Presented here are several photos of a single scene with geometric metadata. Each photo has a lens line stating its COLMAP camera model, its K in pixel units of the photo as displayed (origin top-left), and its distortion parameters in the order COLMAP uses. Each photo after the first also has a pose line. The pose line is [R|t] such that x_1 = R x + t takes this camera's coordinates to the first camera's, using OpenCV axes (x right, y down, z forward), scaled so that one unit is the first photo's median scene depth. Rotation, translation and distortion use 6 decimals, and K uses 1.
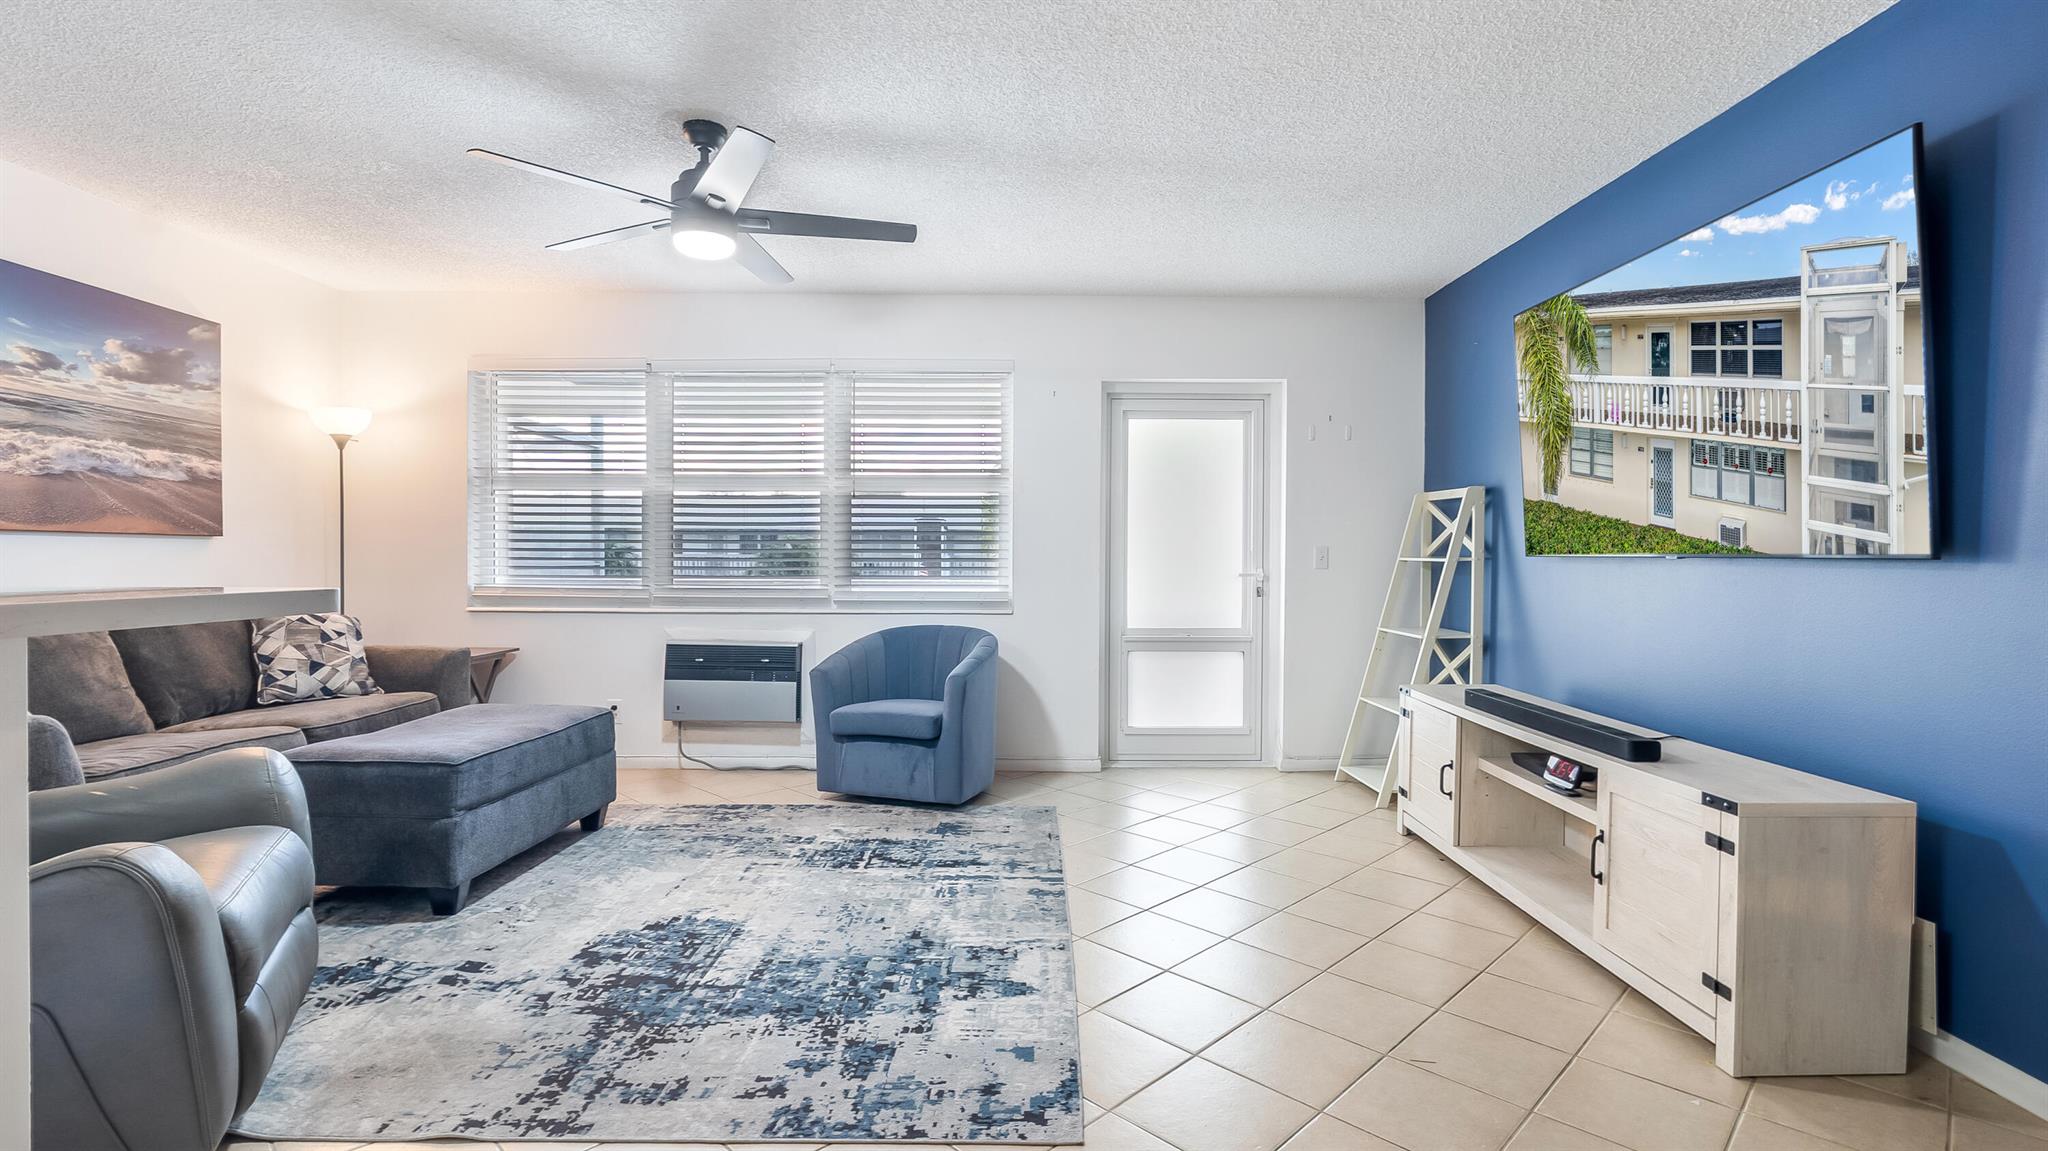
lens RADIAL K [[952.9, 0, 1027.4], [0, 952.9, 570.3], [0, 0, 1]] dist [-0.006173, 0.000020]
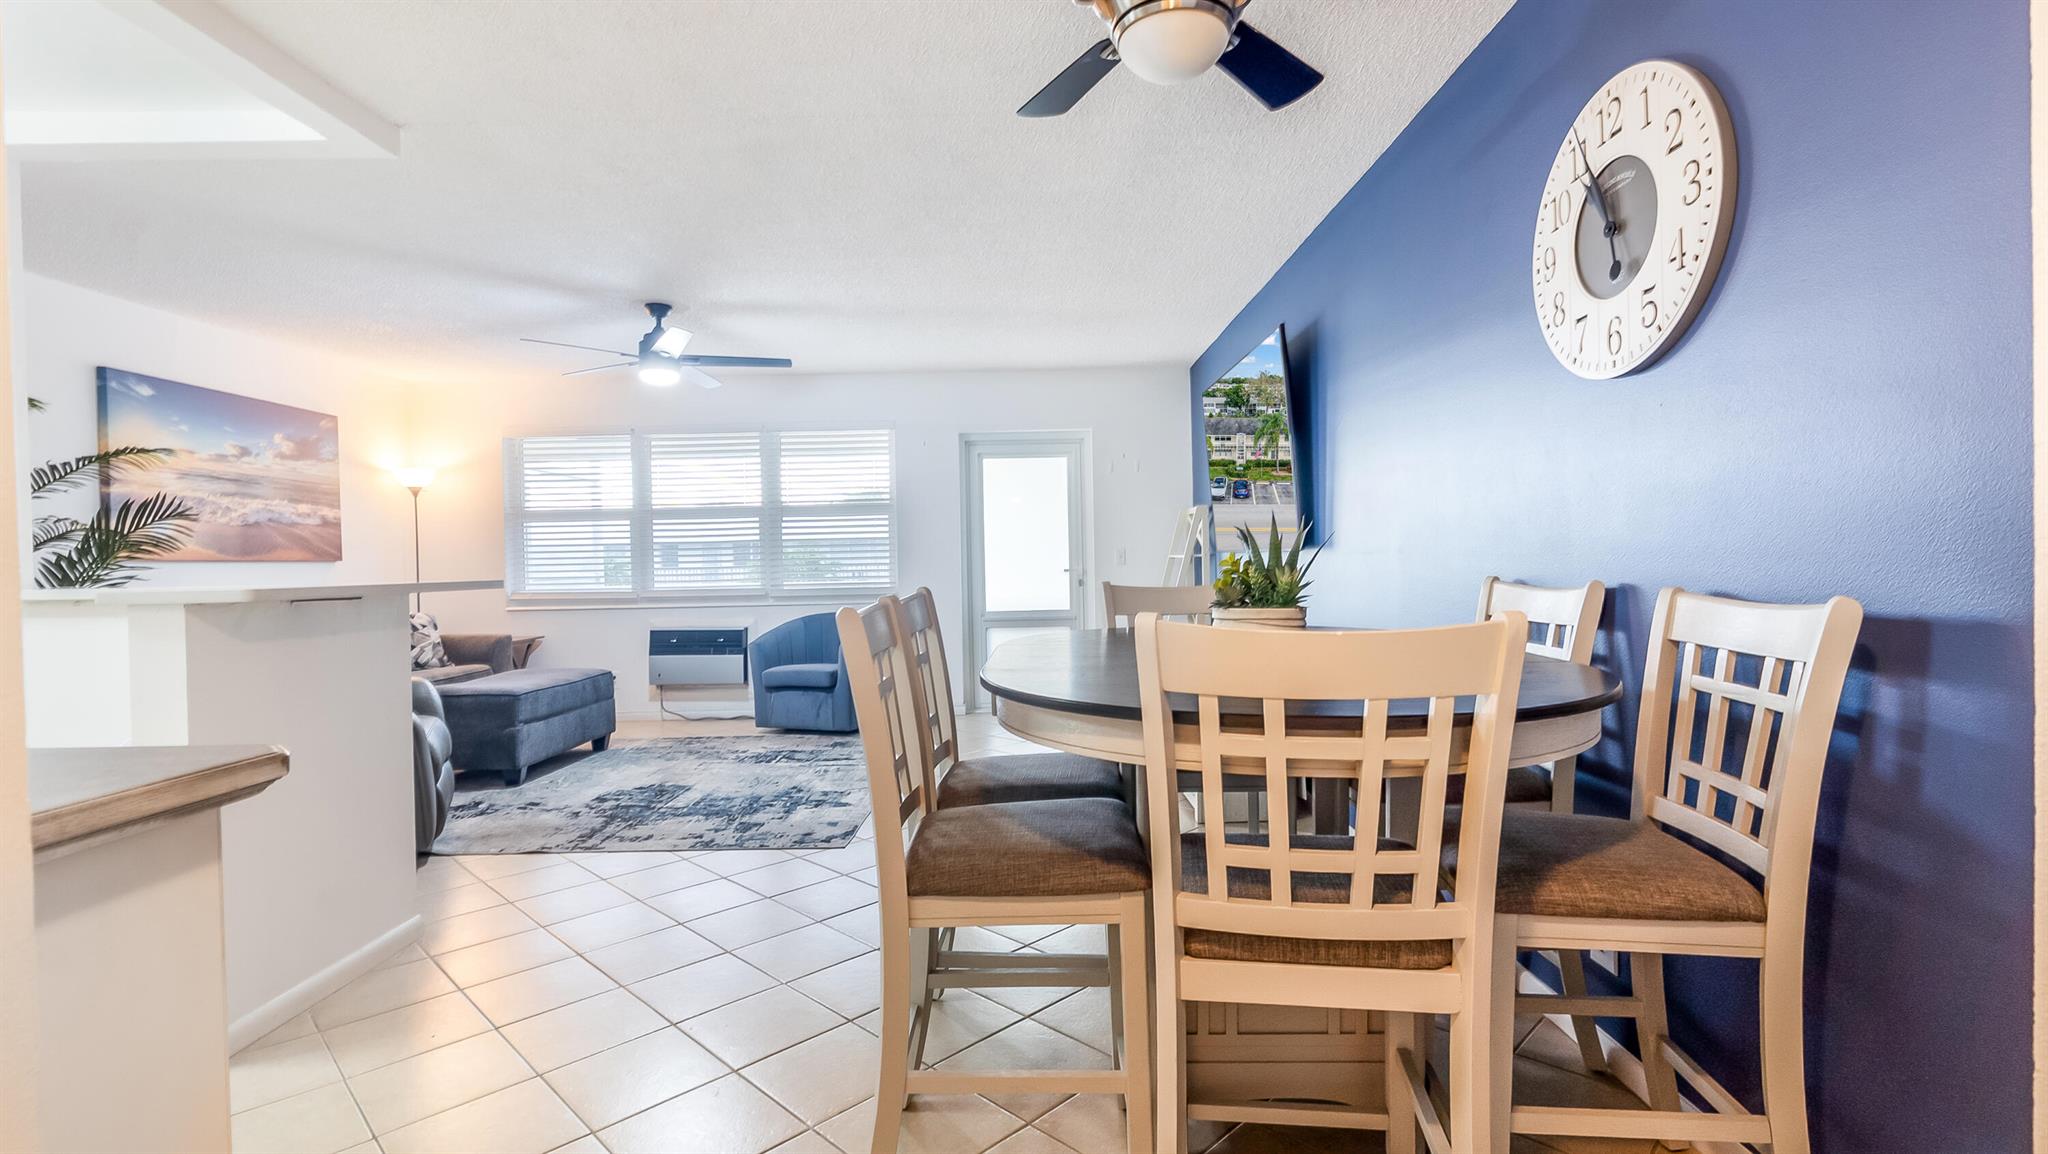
lens RADIAL K [[951.9, 0, 1030.7], [0, 951.9, 574.6], [0, 0, 1]] dist [-0.009714, 0.000425]
pose [[0.999678, -0.025109, 0.003698, 0.247895], [0.025108, 0.999685, 0.000259, 0.013588], [-0.003703, -0.000166, 0.999993, -0.557618]]
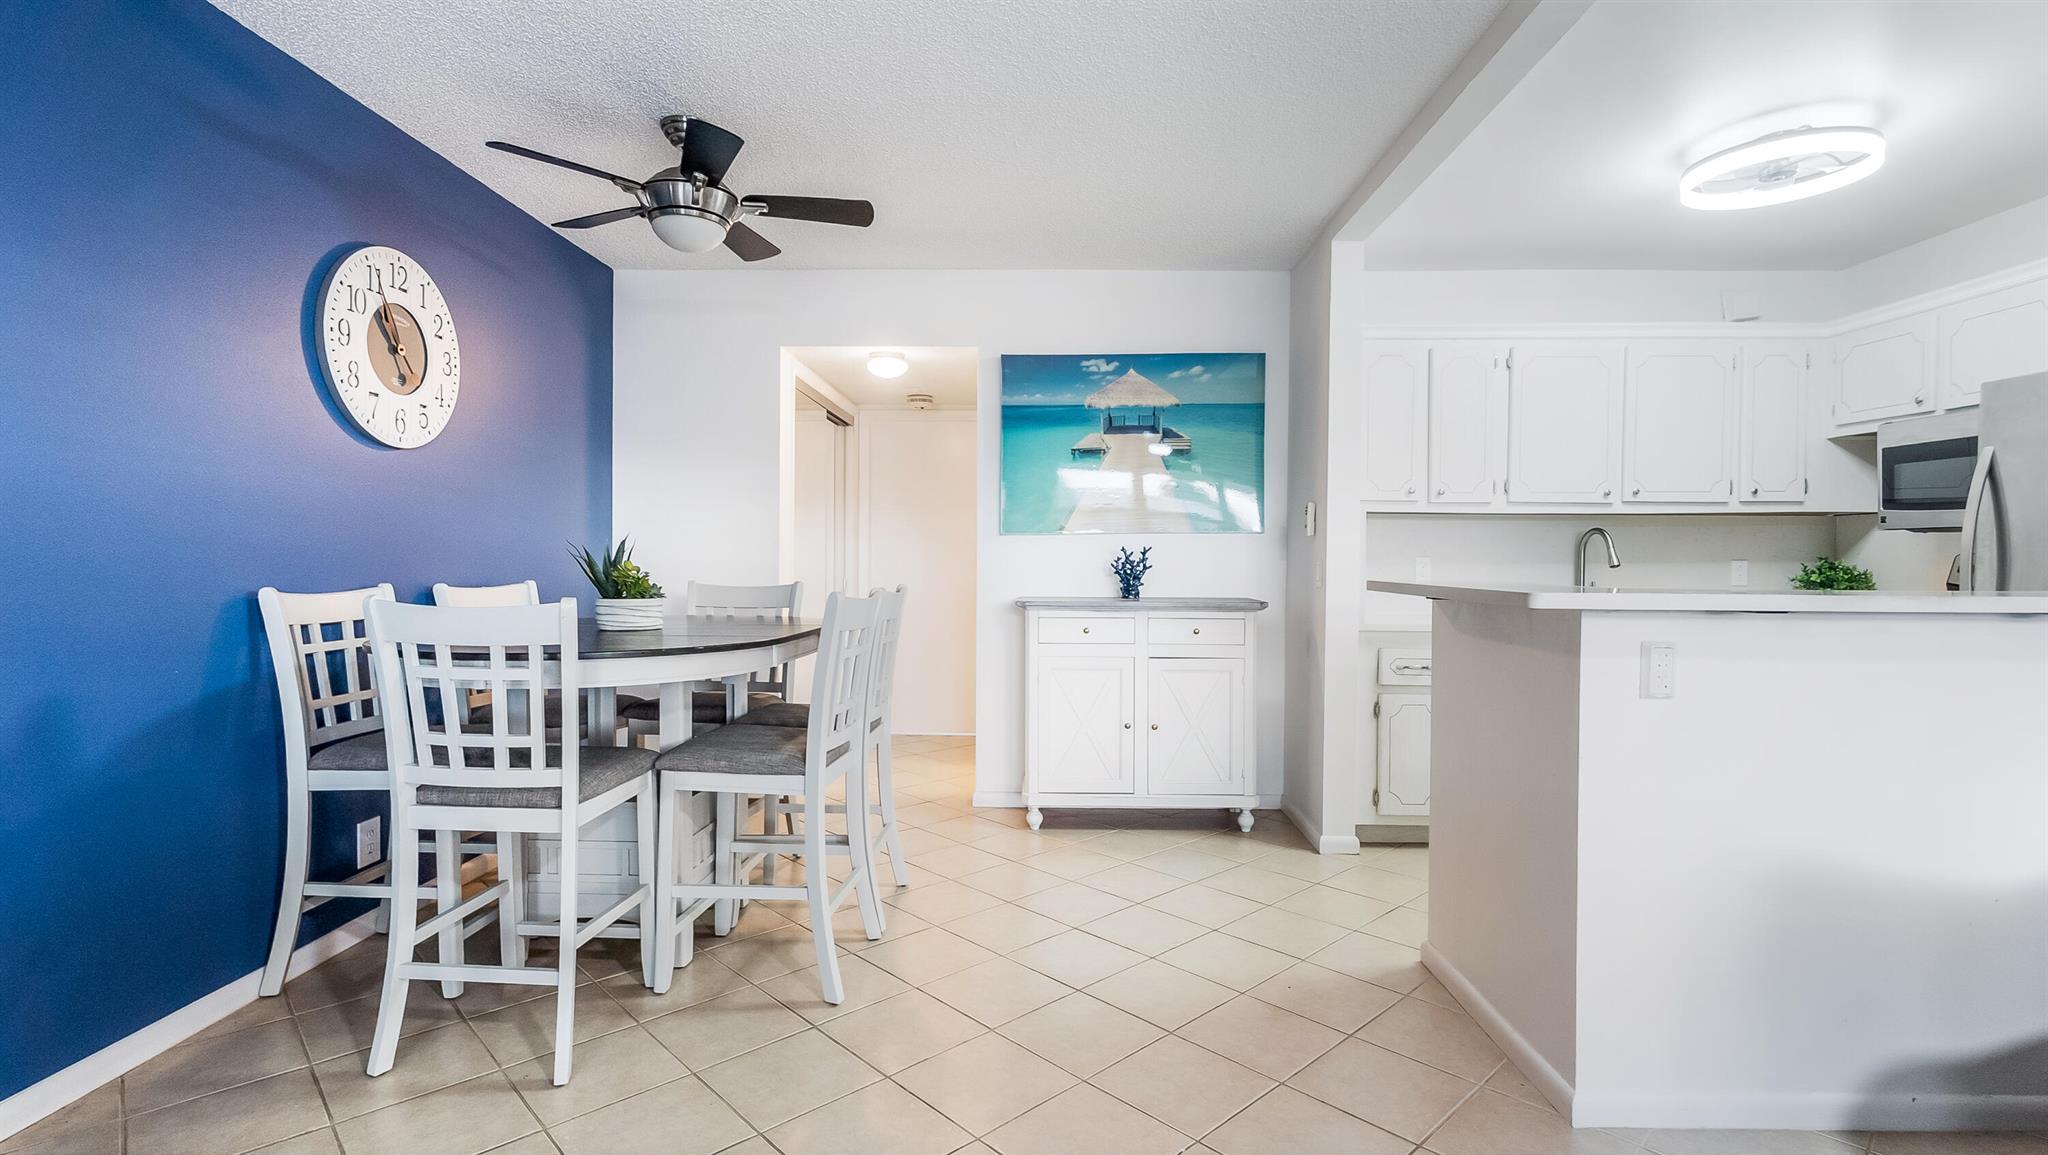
lens RADIAL K [[951.9, 0, 1034.8], [0, 951.9, 577.6], [0, 0, 1]] dist [-0.009714, 0.000425]
pose [[-0.999593, -0.013641, 0.025054, 0.006040], [-0.012752, 0.999295, 0.035311, -0.015861], [-0.025518, 0.034977, -0.999062, 0.845241]]
